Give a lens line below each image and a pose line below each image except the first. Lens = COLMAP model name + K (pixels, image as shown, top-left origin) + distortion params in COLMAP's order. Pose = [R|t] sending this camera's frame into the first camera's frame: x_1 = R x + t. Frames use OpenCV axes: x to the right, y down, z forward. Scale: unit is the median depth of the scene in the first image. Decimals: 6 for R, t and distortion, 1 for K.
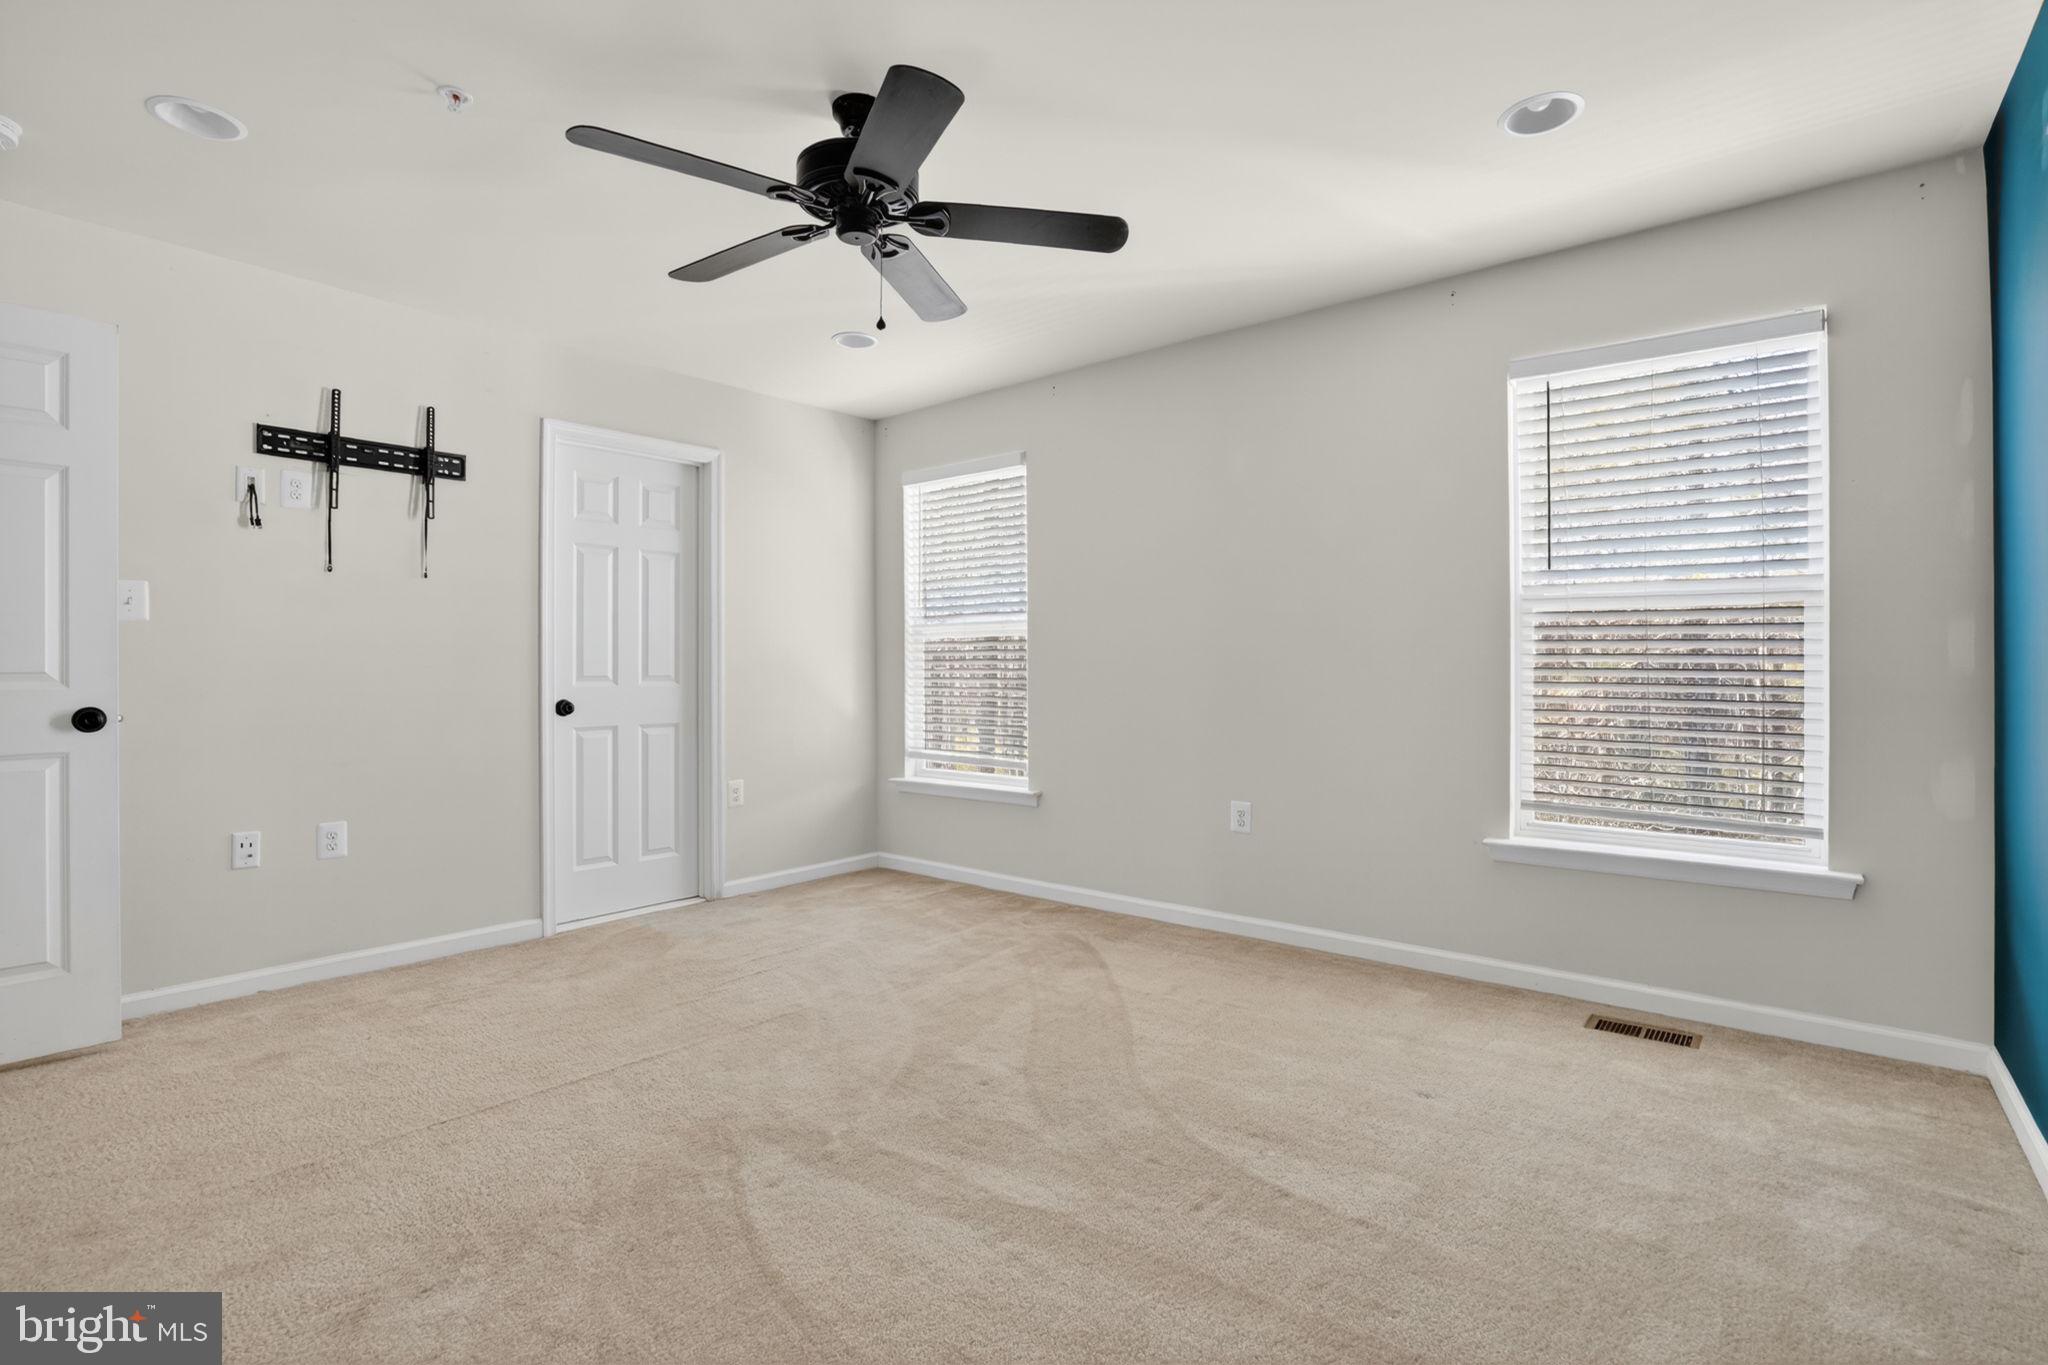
lens RADIAL K [[931.2, 0, 1020.6], [0, 931.2, 672.3], [0, 0, 1]] dist [-0.029651, 0.000160]
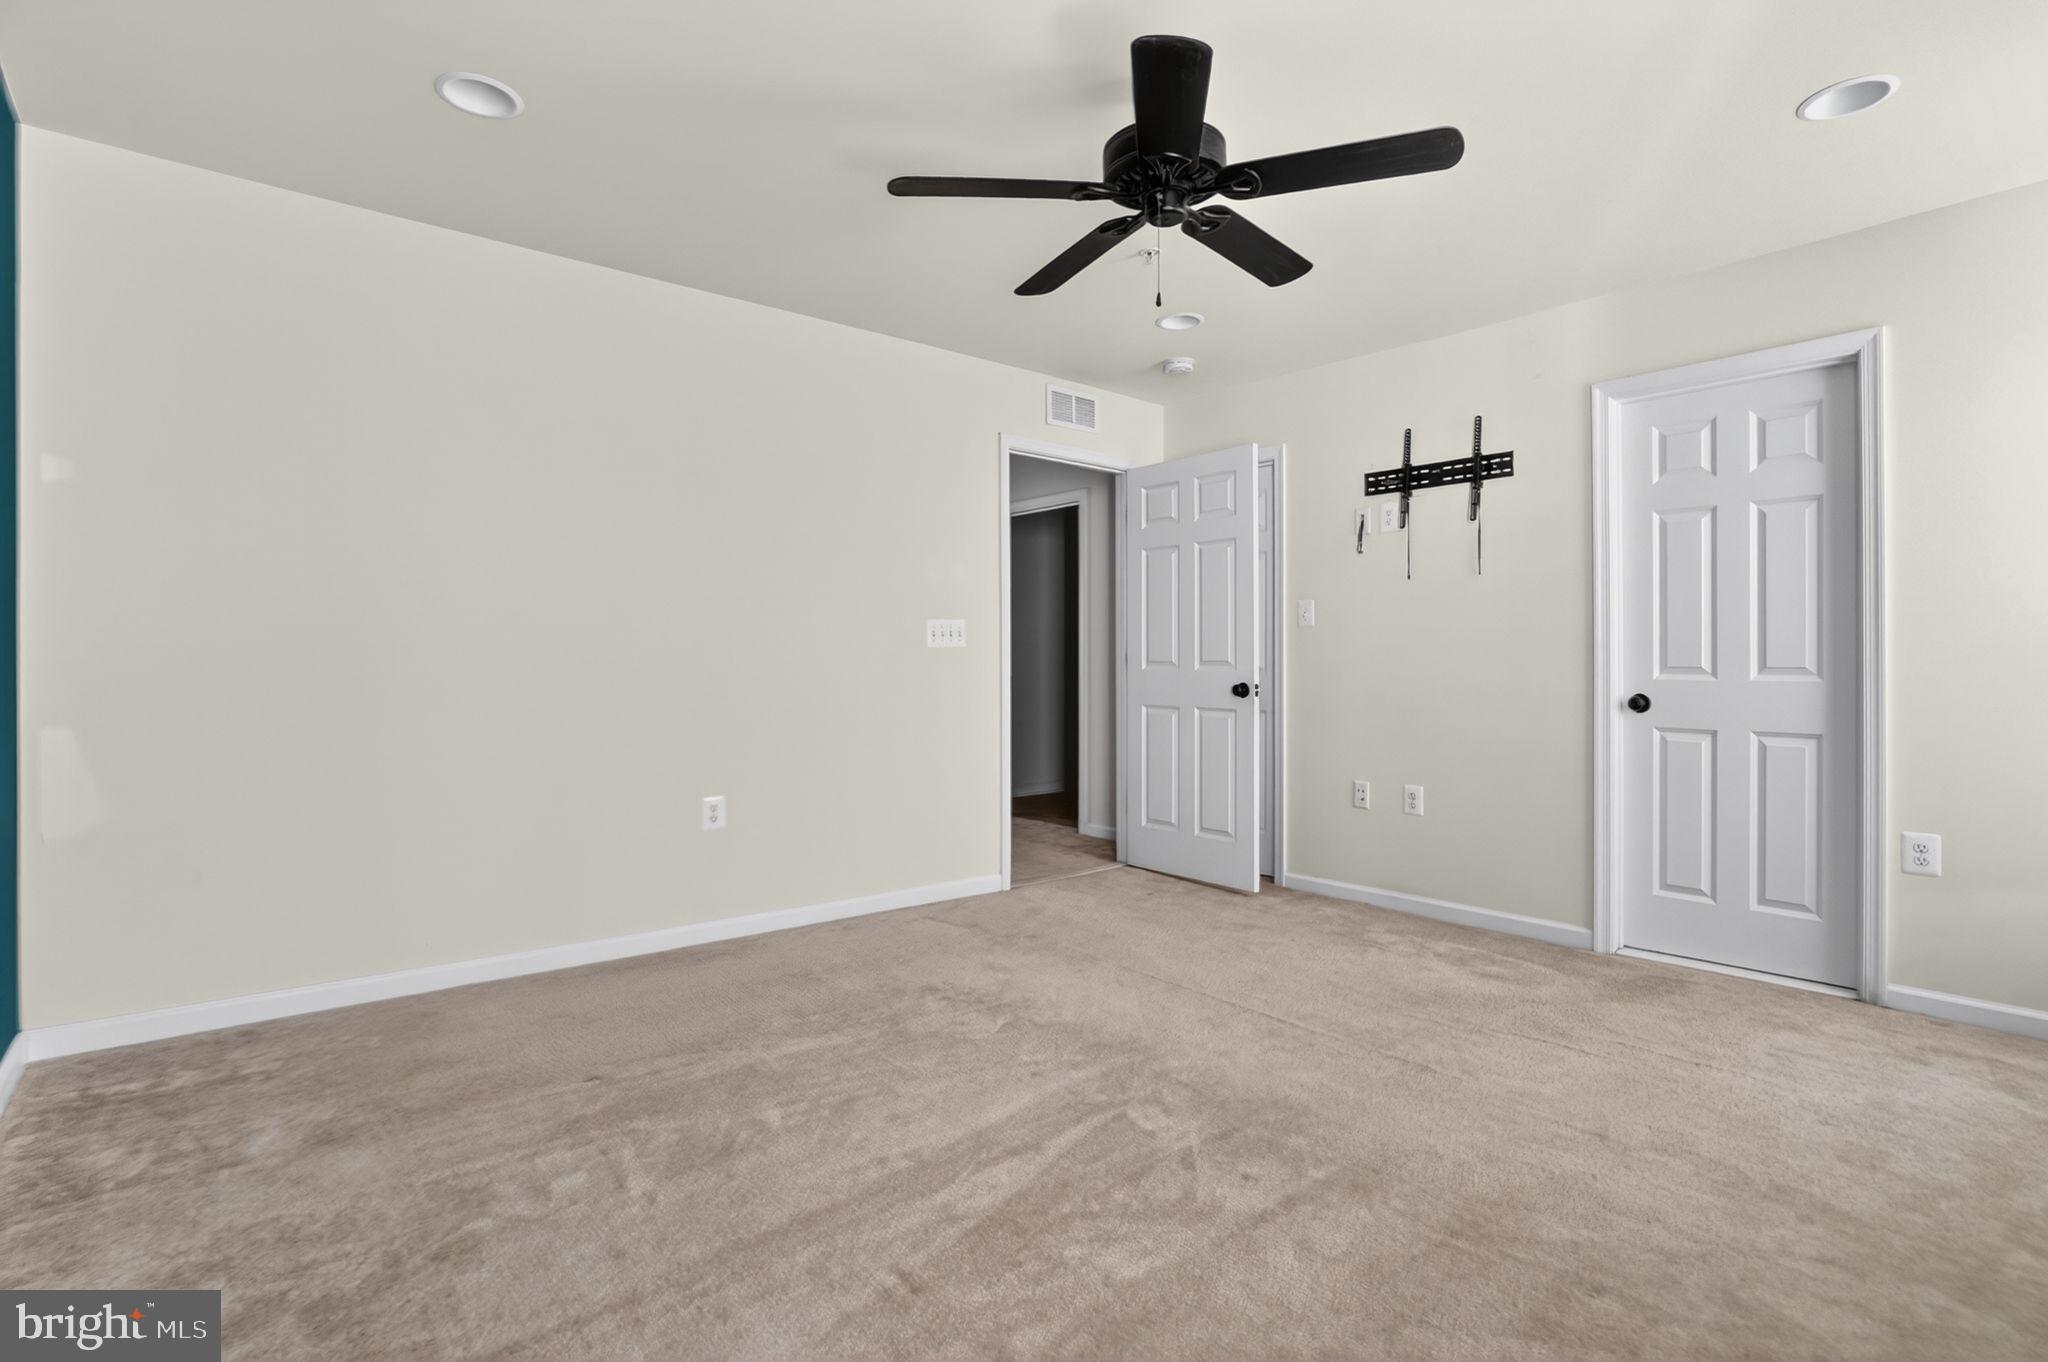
lens RADIAL K [[959.4, 0, 1032.4], [0, 959.4, 680.2], [0, 0, 1]] dist [-0.057595, 0.024967]
pose [[-0.144696, 0.016204, -0.989344, 0.529756], [-0.004866, 0.999842, 0.017087, 0.004895], [0.989464, 0.007286, -0.144594, 0.635877]]
